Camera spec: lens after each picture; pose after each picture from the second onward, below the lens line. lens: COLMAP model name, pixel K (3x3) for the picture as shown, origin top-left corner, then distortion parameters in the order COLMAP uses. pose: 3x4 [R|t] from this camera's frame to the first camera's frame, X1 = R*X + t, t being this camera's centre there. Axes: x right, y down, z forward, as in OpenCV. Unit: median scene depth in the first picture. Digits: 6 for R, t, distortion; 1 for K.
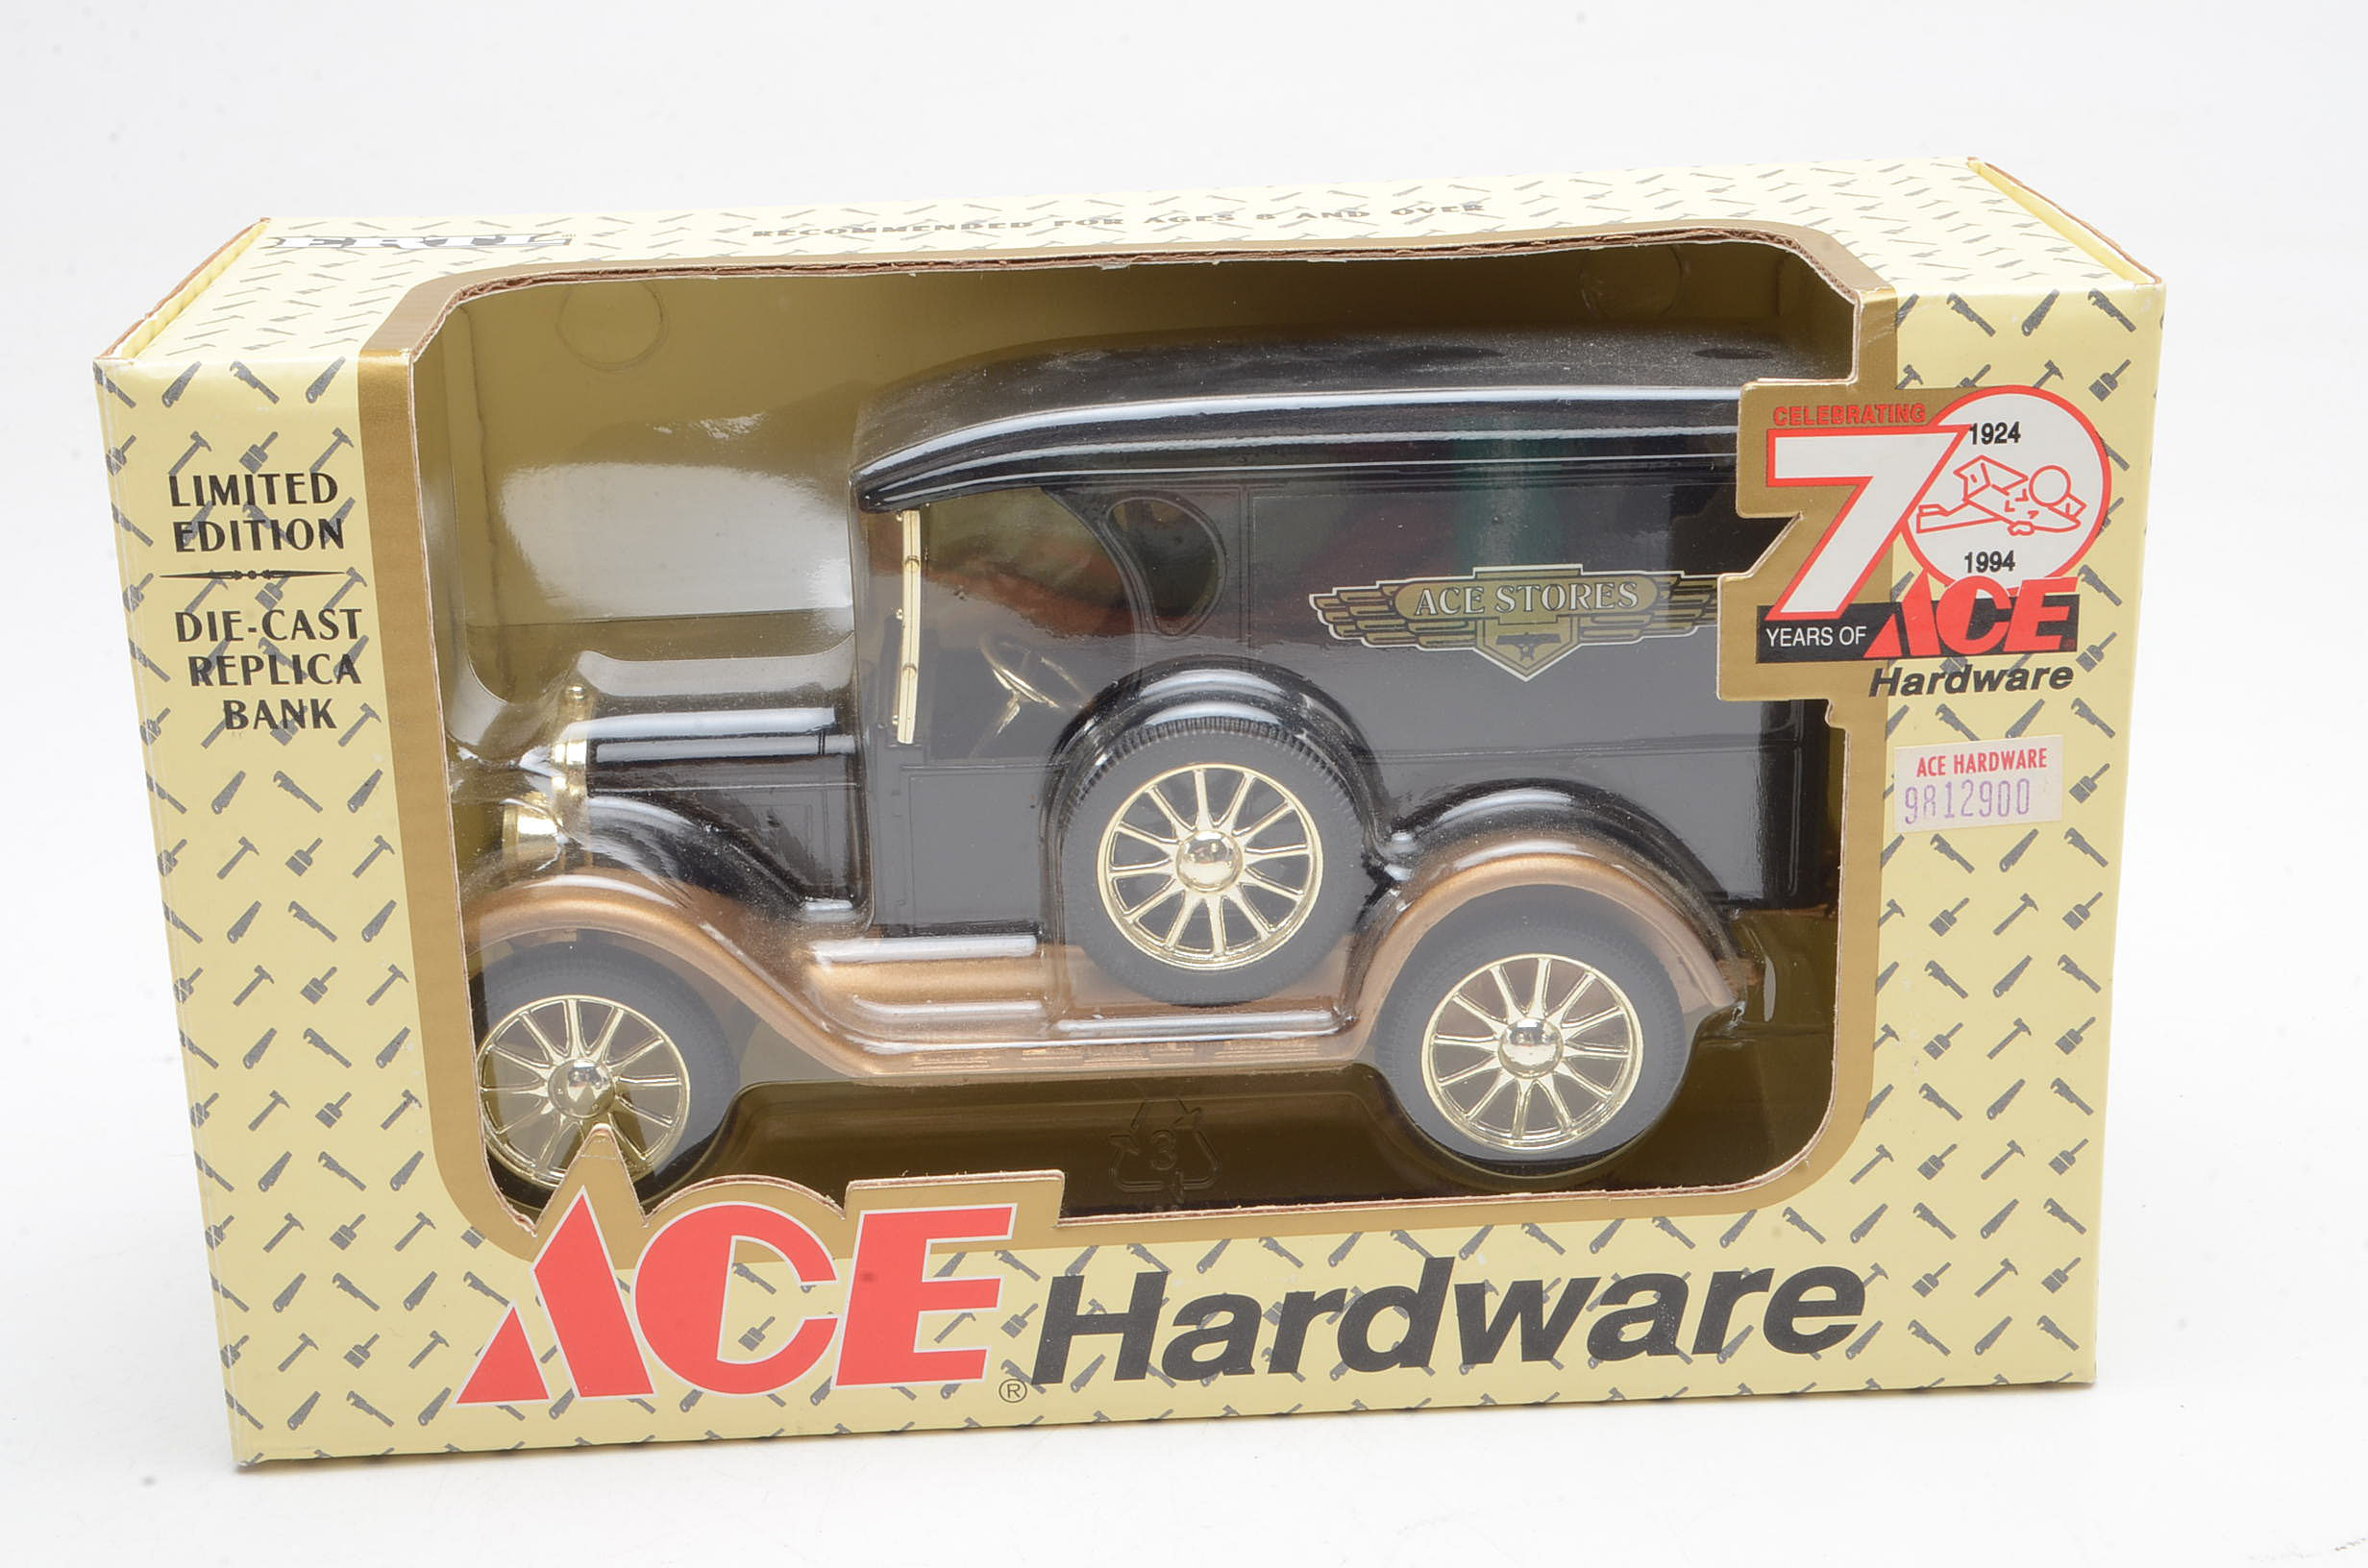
lens RADIAL K [[3813.4, 0, 1184.0], [0, 3813.4, 784.0], [0, 0, 1]] dist [0.007742, -0.032904]
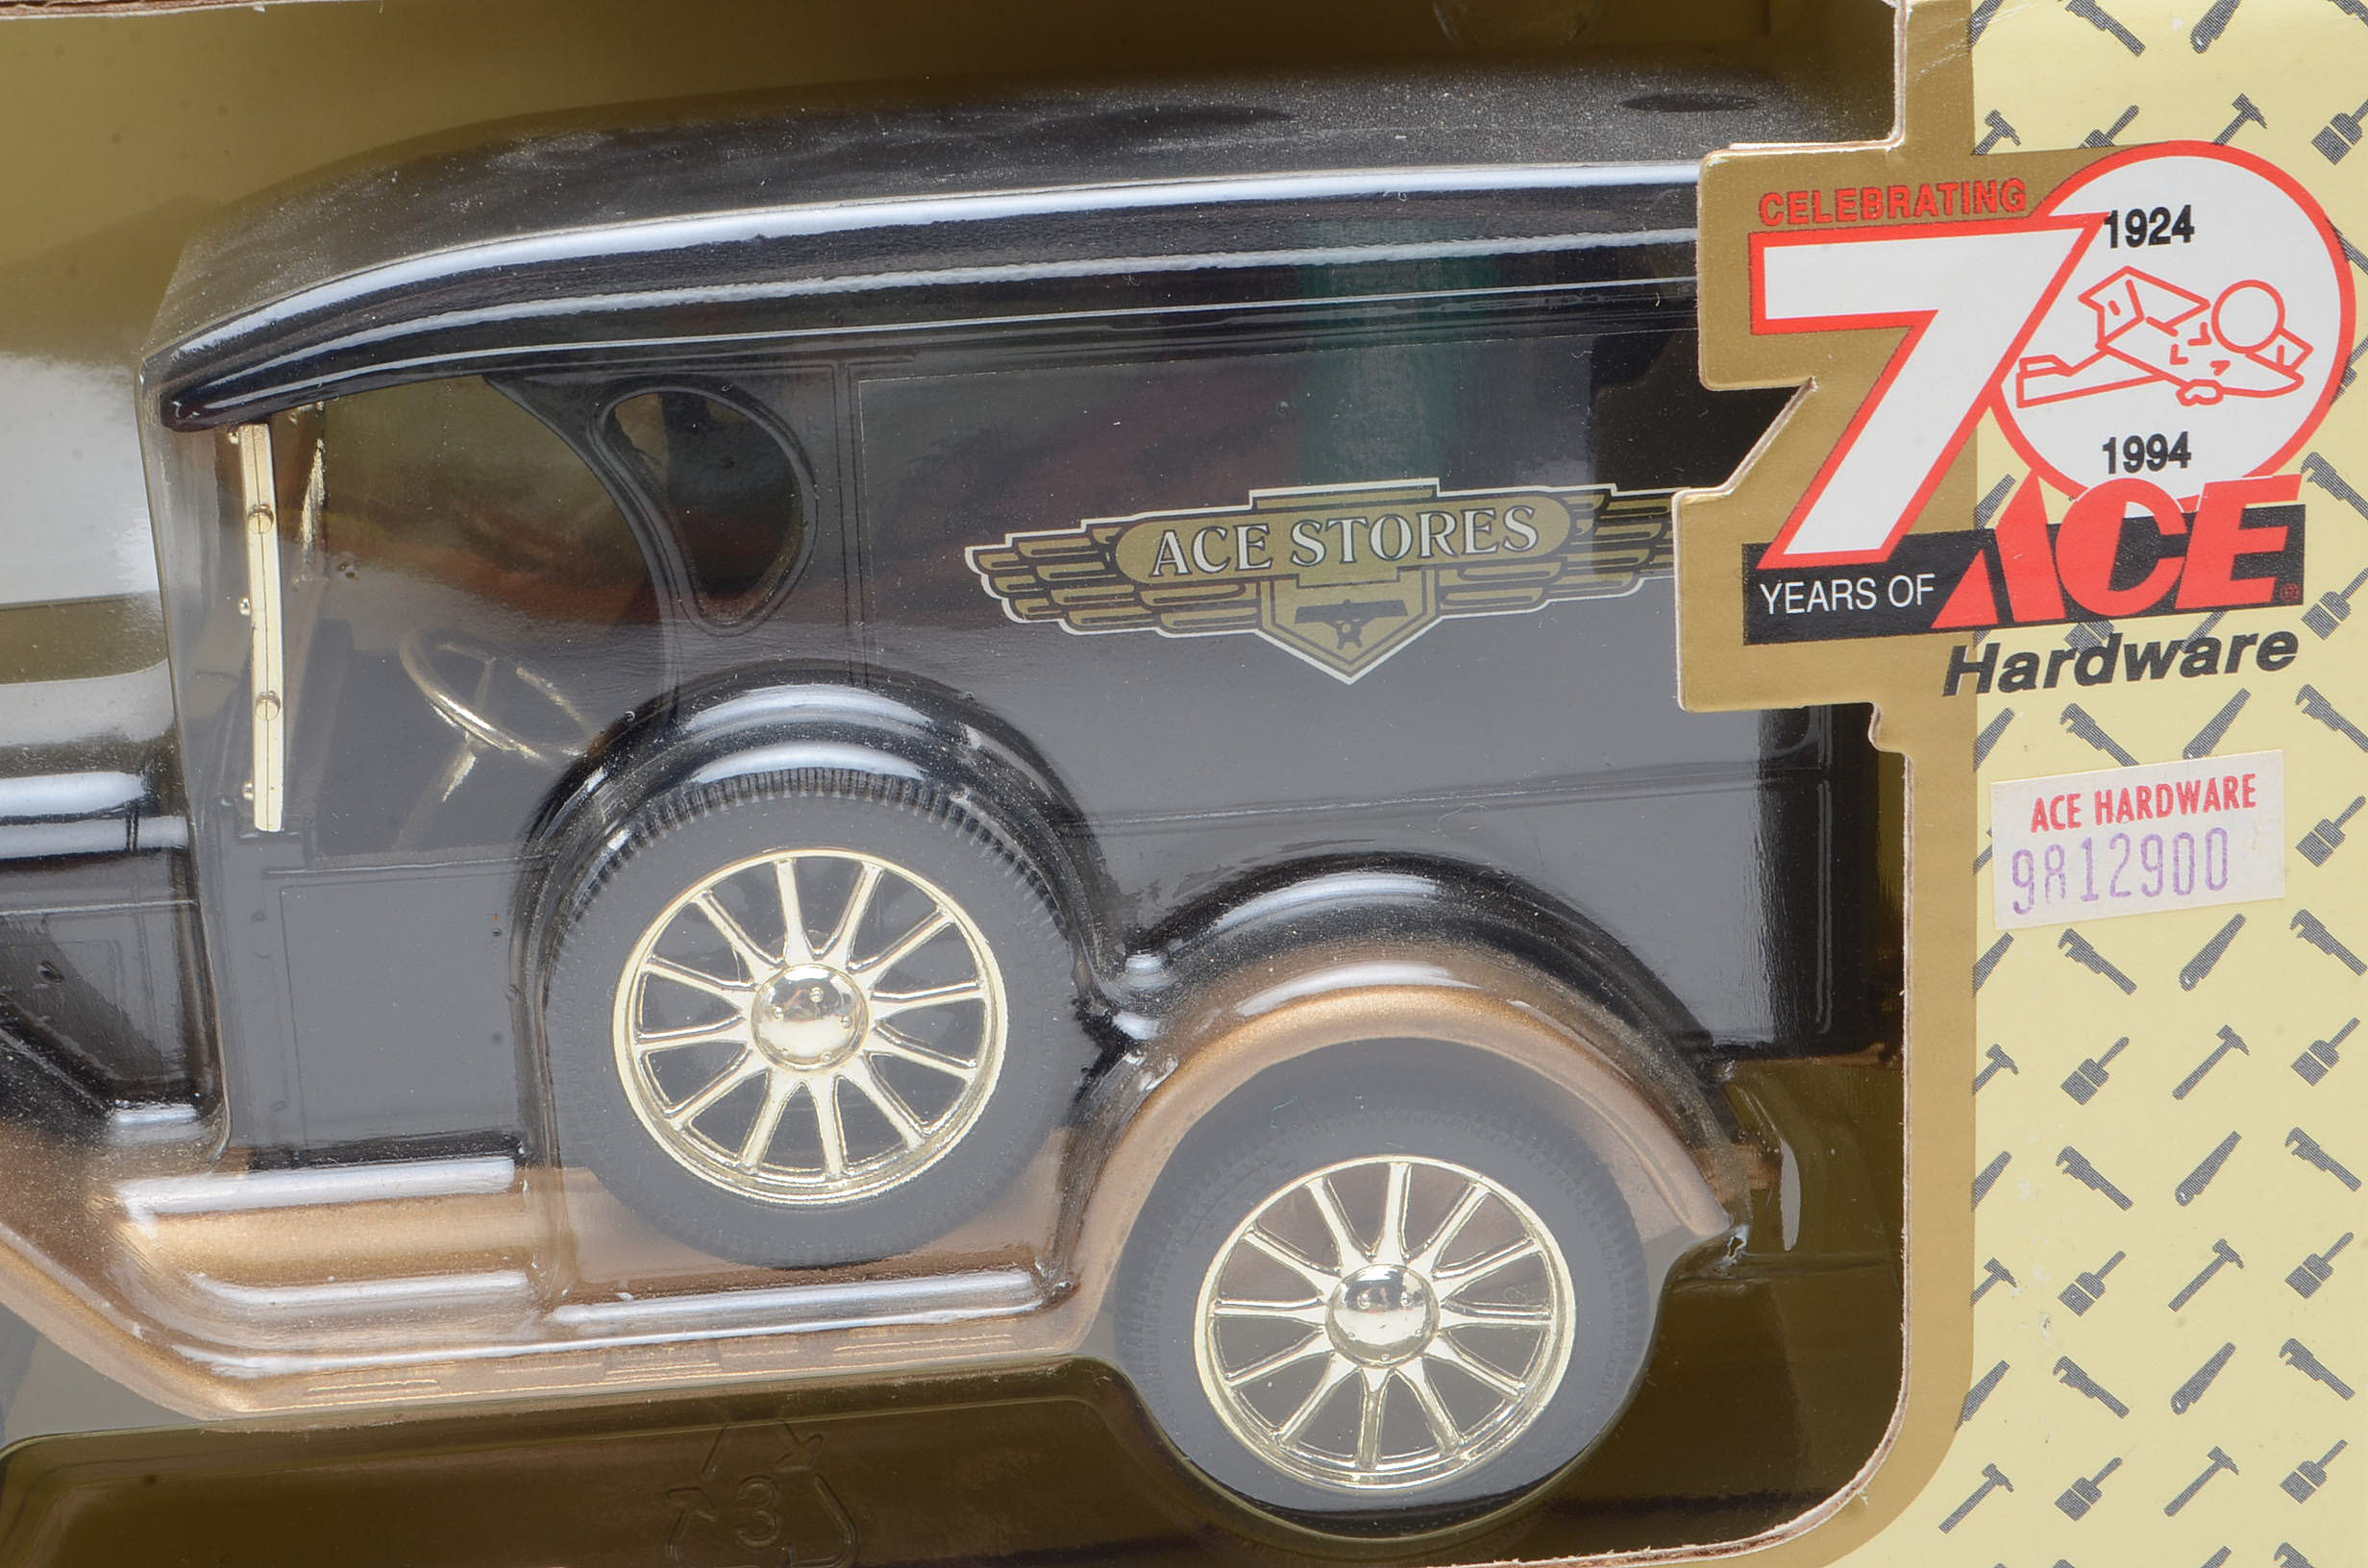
lens RADIAL K [[5302.4, 0, 1184.0], [0, 5302.4, 784.0], [0, 0, 1]] dist [0.038566, 0.017284]
pose [[0.998708, -0.036085, 0.035788, 0.035771], [0.035746, 0.999310, 0.010062, -0.020918], [-0.036127, -0.008770, 0.999309, 0.202465]]
